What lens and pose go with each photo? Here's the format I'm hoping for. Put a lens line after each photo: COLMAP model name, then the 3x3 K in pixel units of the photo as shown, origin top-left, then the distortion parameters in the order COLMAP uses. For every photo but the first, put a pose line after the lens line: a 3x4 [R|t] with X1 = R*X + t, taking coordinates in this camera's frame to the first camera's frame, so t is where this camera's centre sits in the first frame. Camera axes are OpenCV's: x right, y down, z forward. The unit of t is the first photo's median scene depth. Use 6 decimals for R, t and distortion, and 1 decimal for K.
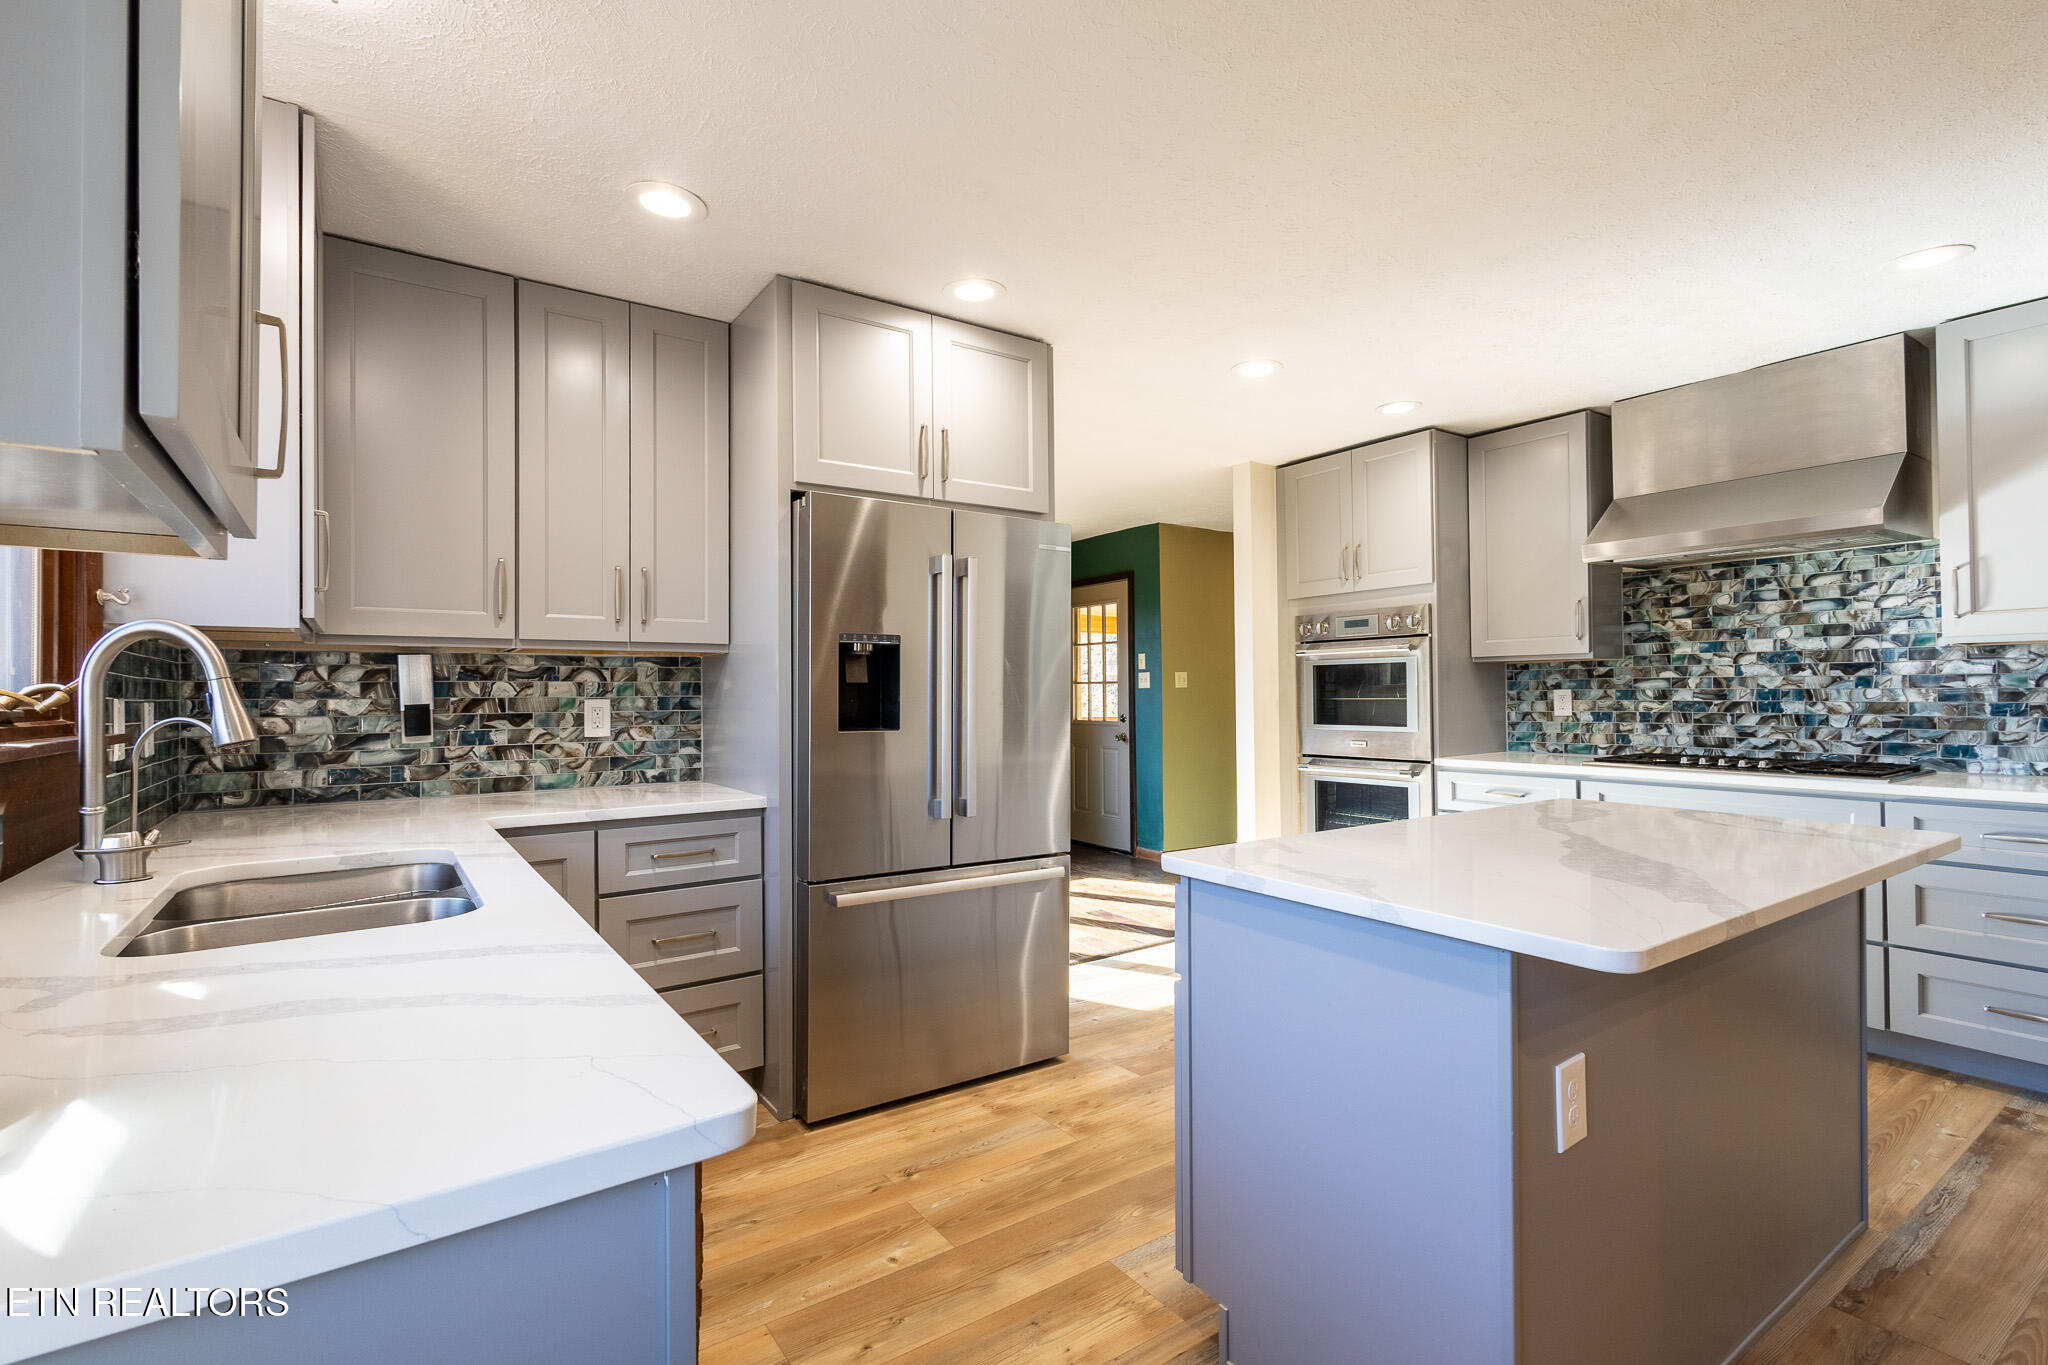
lens RADIAL K [[951.3, 0, 1012.5], [0, 951.3, 684.4], [0, 0, 1]] dist [0.009419, 0.000528]
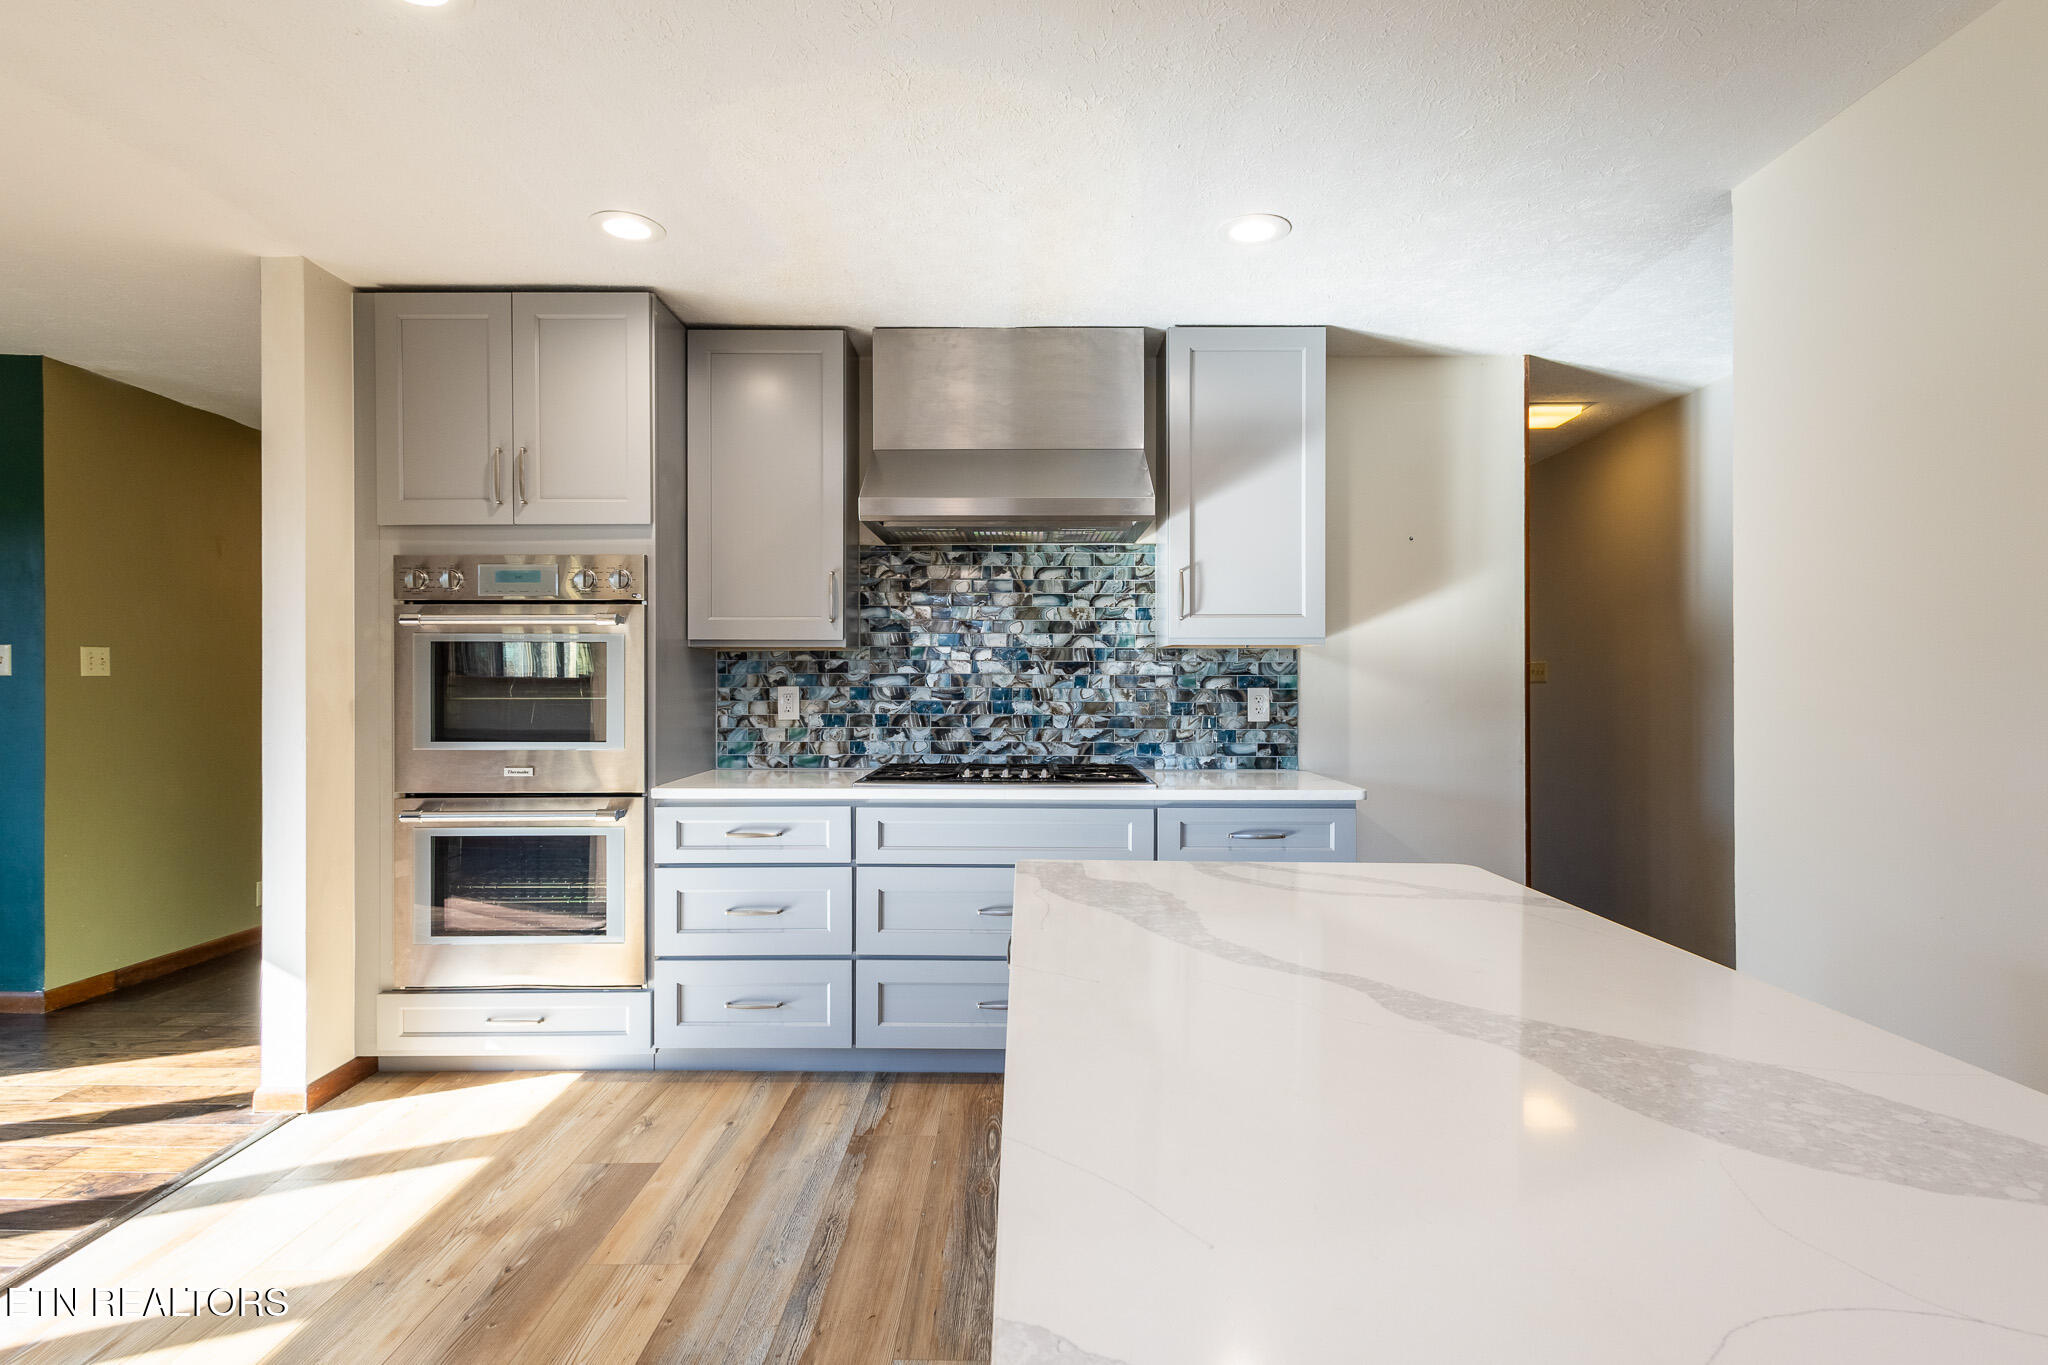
lens RADIAL K [[951.3, 0, 1012.5], [0, 951.3, 684.4], [0, 0, 1]] dist [0.009419, 0.000528]
pose [[0.568561, 0.011101, 0.822566, 0.044474], [-0.013760, 0.999897, -0.003983, 0.004931], [-0.822526, -0.009054, 0.568656, 0.474090]]
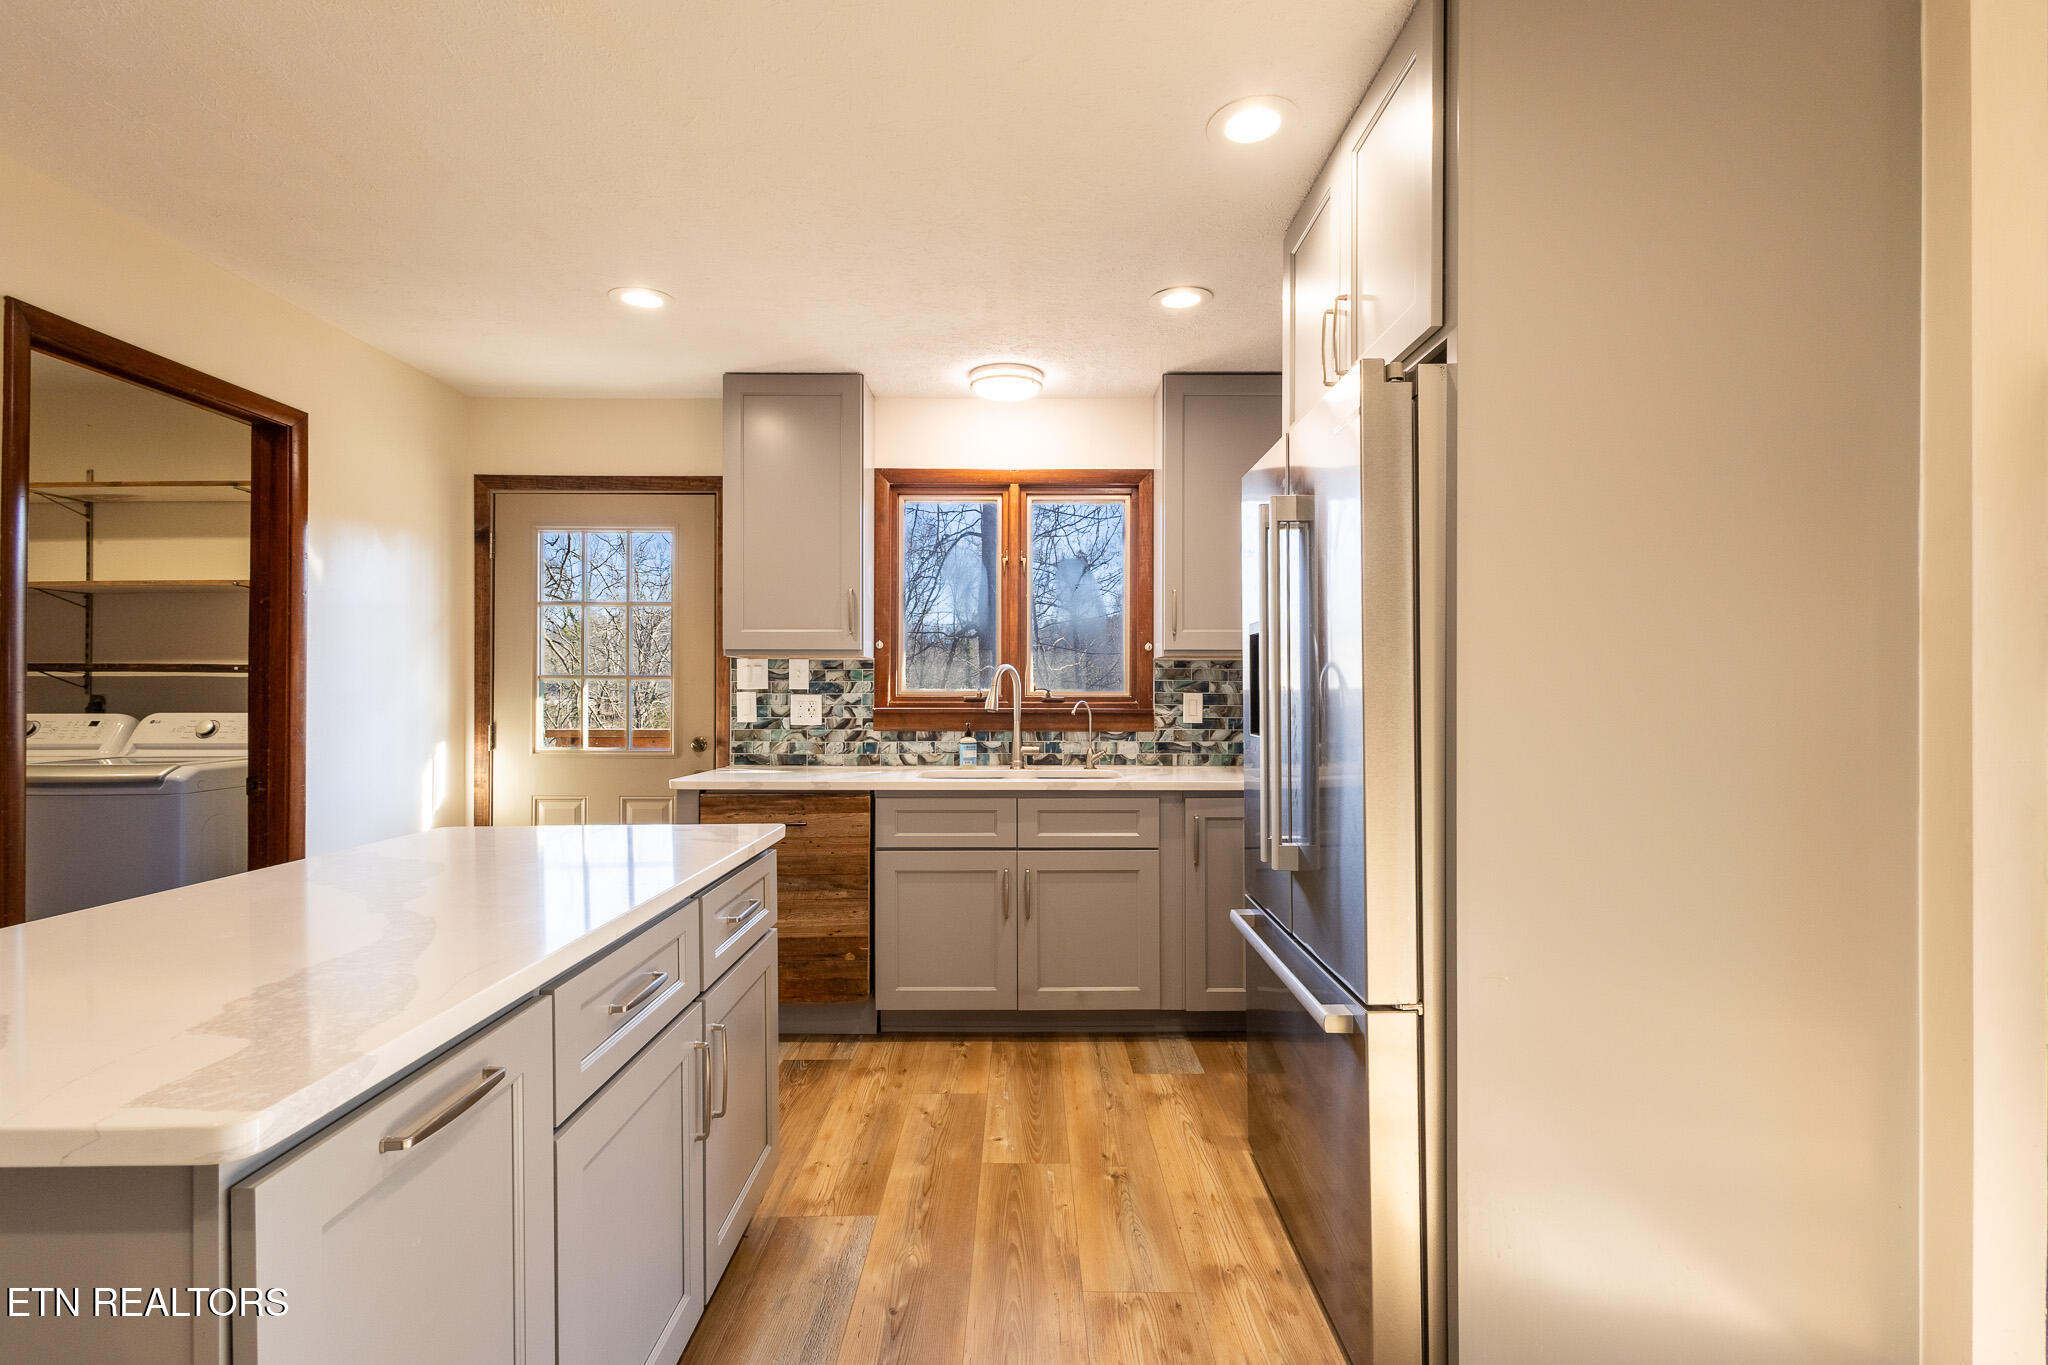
lens RADIAL K [[951.3, 0, 1012.5], [0, 951.3, 684.4], [0, 0, 1]] dist [0.009419, 0.000528]
pose [[-0.570641, 0.003633, -0.821191, 0.475894], [0.011307, 0.999930, -0.003434, 0.004179], [0.821122, -0.011245, -0.570642, 0.926199]]
